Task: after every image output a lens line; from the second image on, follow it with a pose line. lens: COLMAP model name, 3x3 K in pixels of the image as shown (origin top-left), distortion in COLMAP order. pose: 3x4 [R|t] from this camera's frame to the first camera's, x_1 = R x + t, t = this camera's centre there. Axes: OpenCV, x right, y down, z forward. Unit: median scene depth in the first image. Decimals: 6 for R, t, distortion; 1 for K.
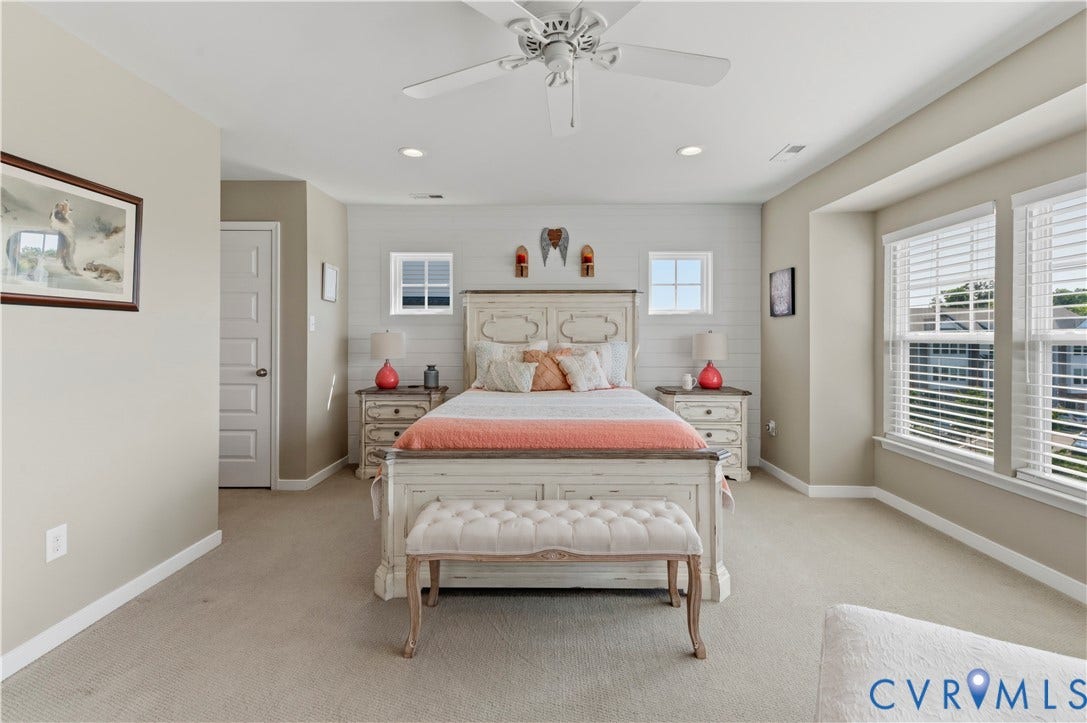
lens RADIAL K [[481.9, 0, 524.1], [0, 481.9, 342.3], [0, 0, 1]] dist [0.016800, 0.000063]
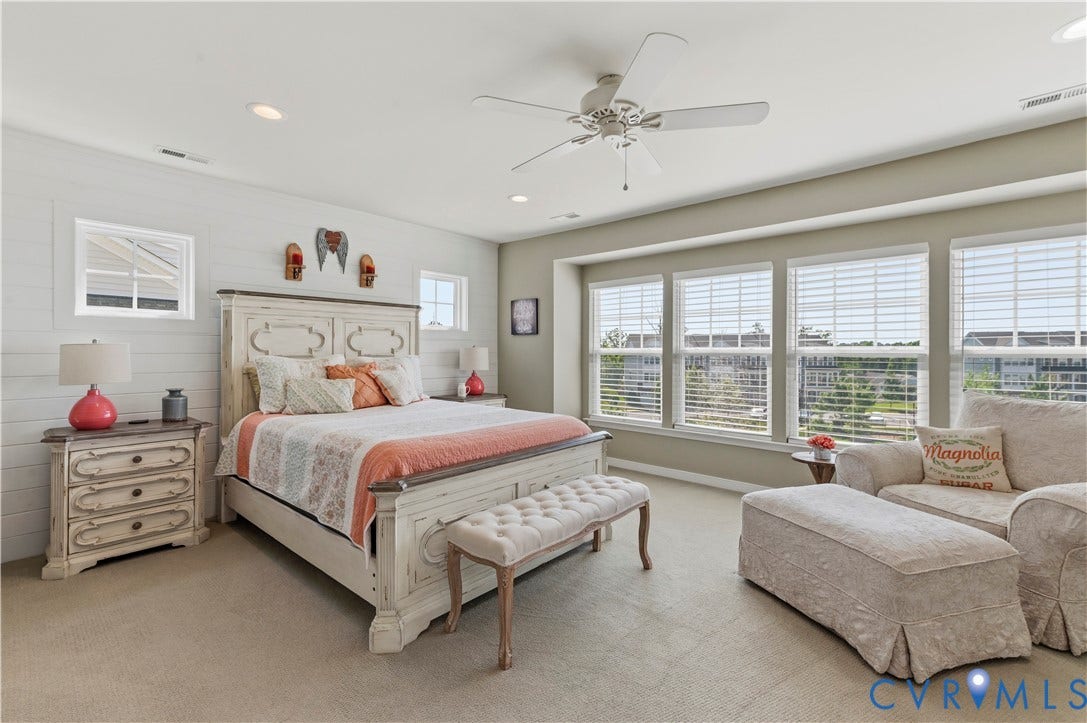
lens RADIAL K [[481.9, 0, 539.8], [0, 481.9, 354.9], [0, 0, 1]] dist [0.016800, 0.000063]
pose [[0.655850, -0.005871, 0.754868, -0.391036], [0.005092, 0.999981, 0.003353, -0.003488], [-0.754874, 0.001645, 0.655868, 0.115367]]
